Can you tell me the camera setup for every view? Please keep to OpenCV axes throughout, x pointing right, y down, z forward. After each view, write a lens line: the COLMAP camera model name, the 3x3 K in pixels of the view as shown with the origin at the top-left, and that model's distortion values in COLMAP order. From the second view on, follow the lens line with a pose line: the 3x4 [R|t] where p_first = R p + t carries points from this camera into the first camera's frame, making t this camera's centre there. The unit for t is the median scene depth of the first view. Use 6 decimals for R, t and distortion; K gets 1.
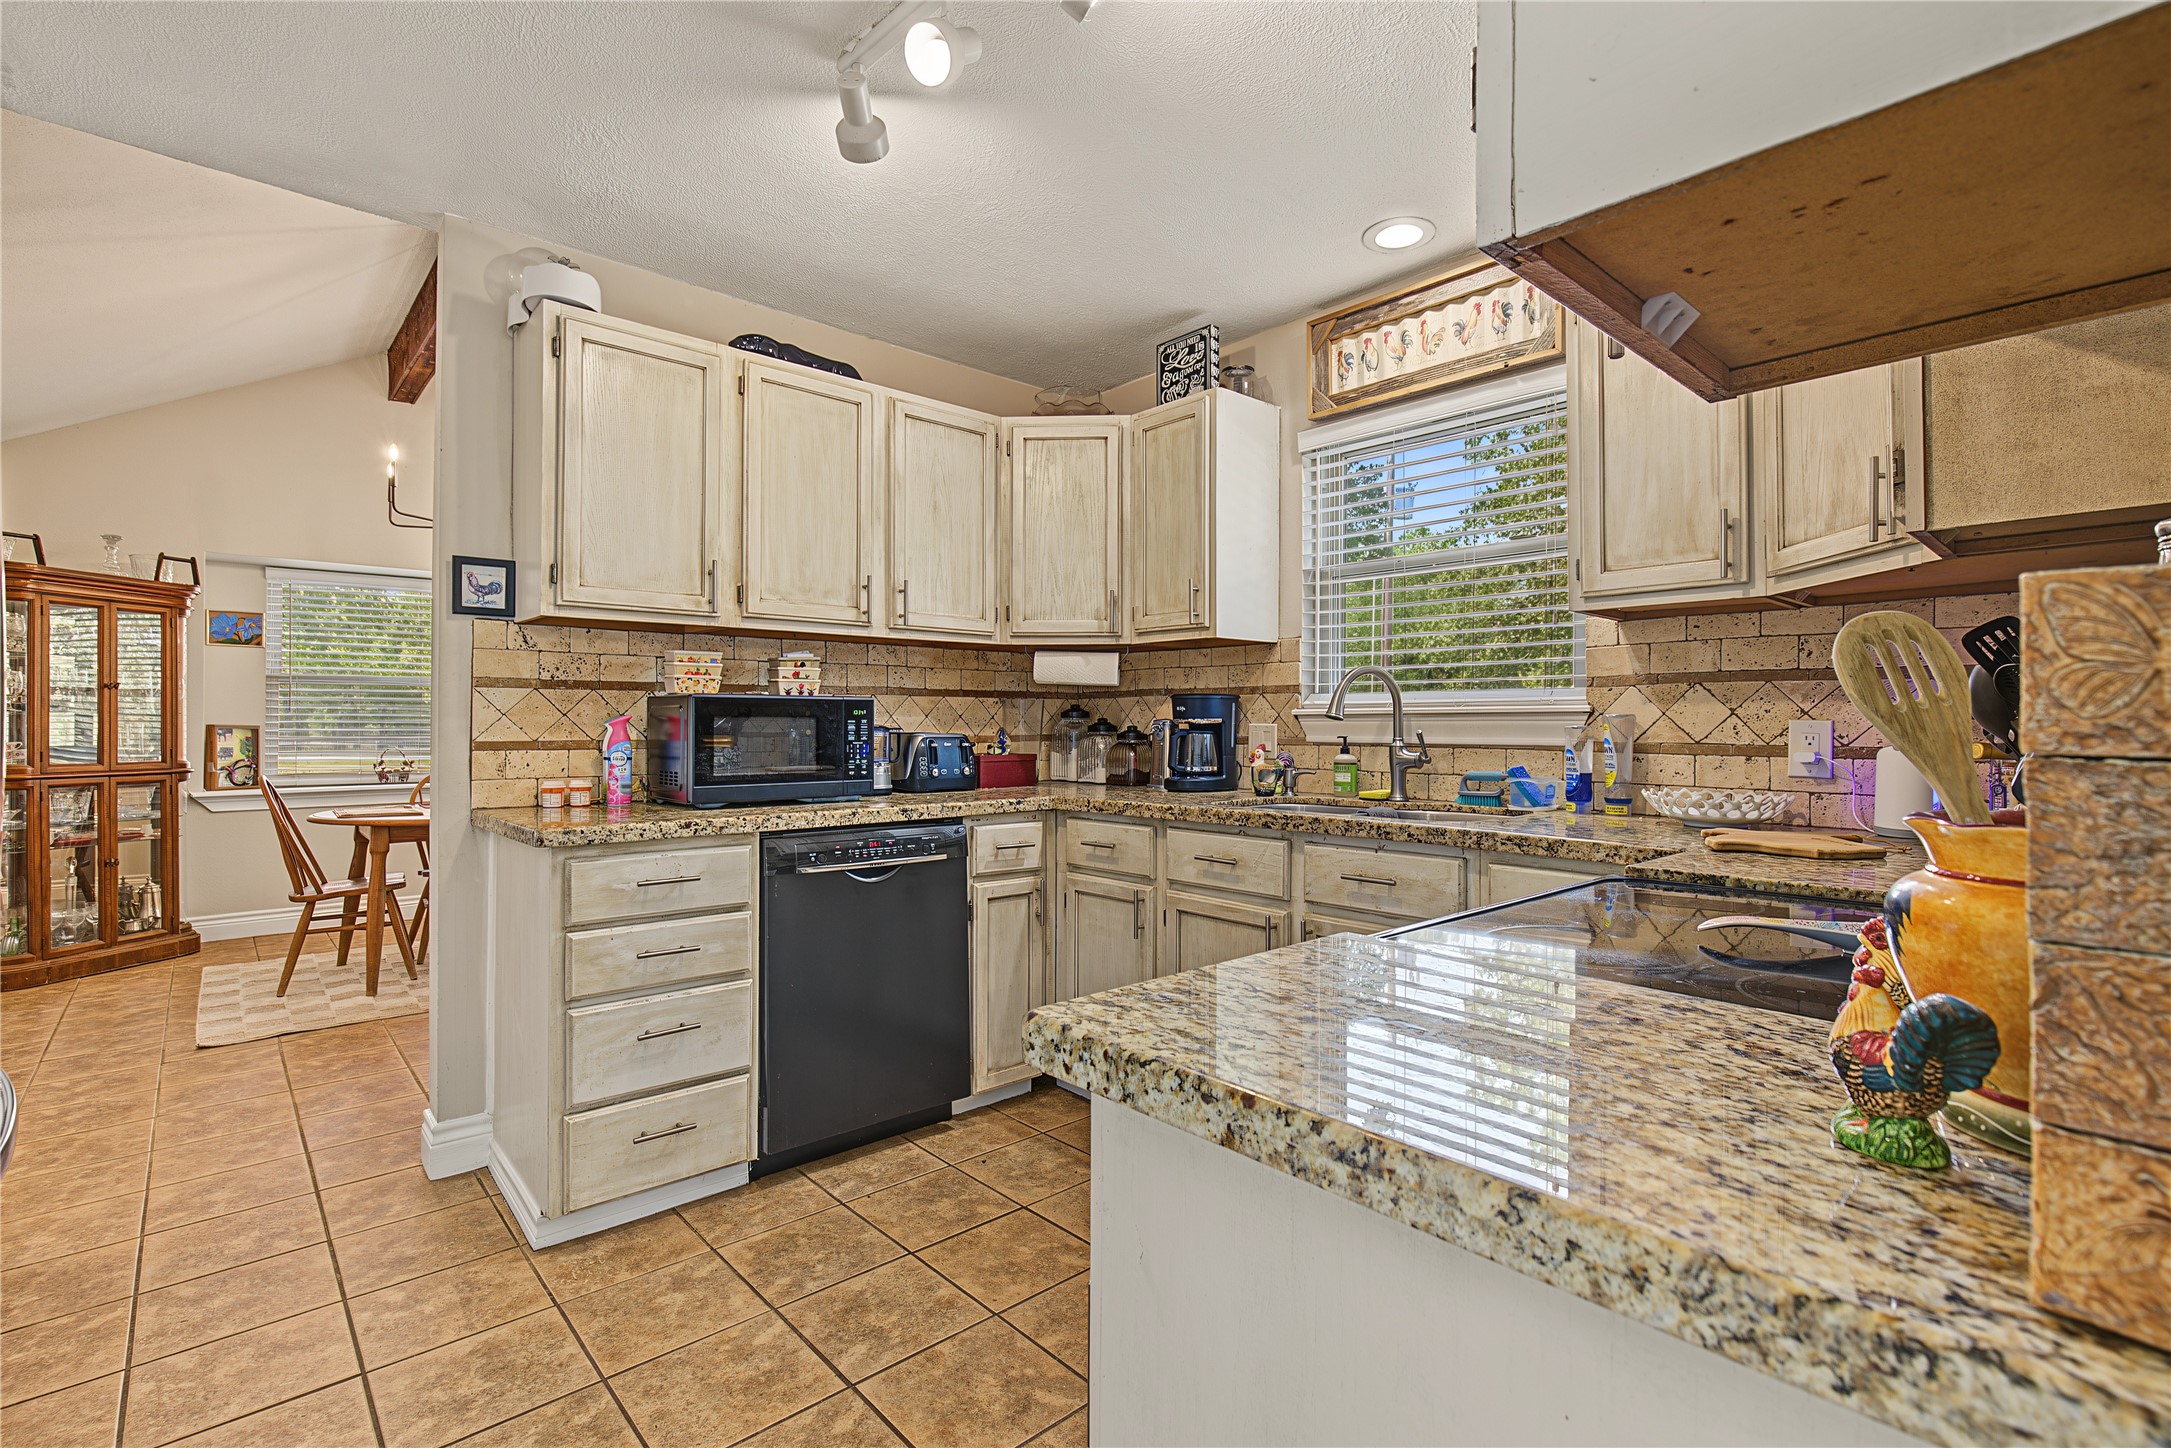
lens RADIAL K [[1001.2, 0, 1093.5], [0, 1001.2, 720.0], [0, 0, 1]] dist [0.000617, 0.001283]
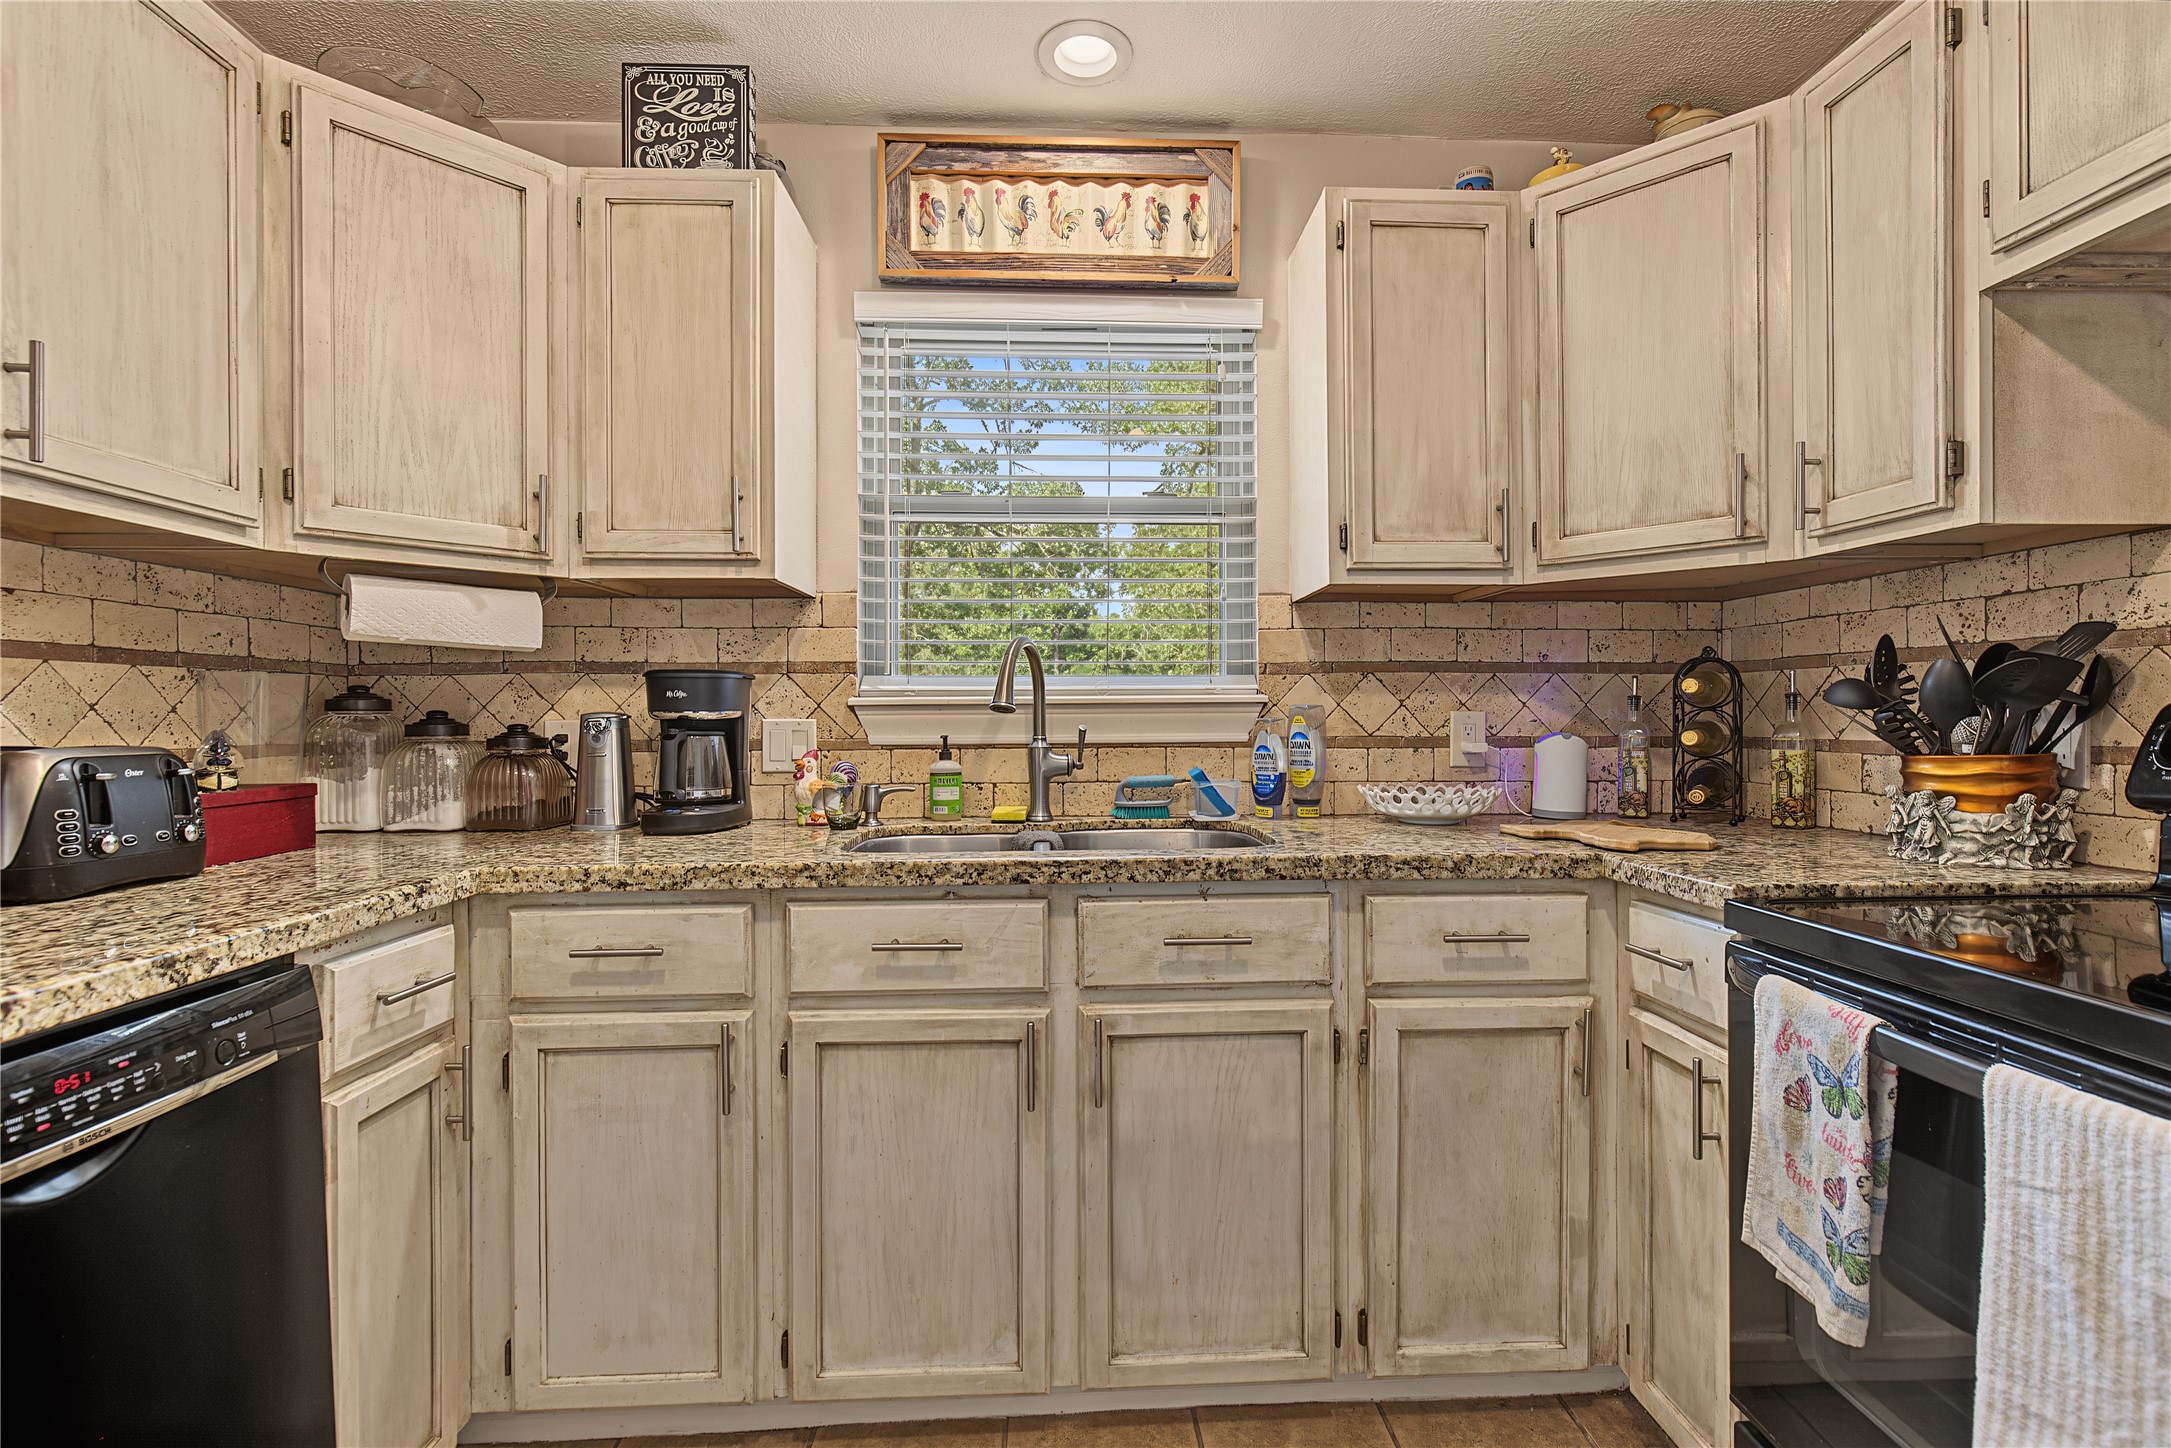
lens RADIAL K [[1001.2, 0, 1092.1], [0, 1001.2, 721.5], [0, 0, 1]] dist [0.000617, 0.001283]
pose [[0.631656, -0.008498, 0.775202, -0.242971], [0.002891, 0.999959, 0.008606, 0.000377], [-0.775243, -0.003195, 0.631654, 0.480544]]
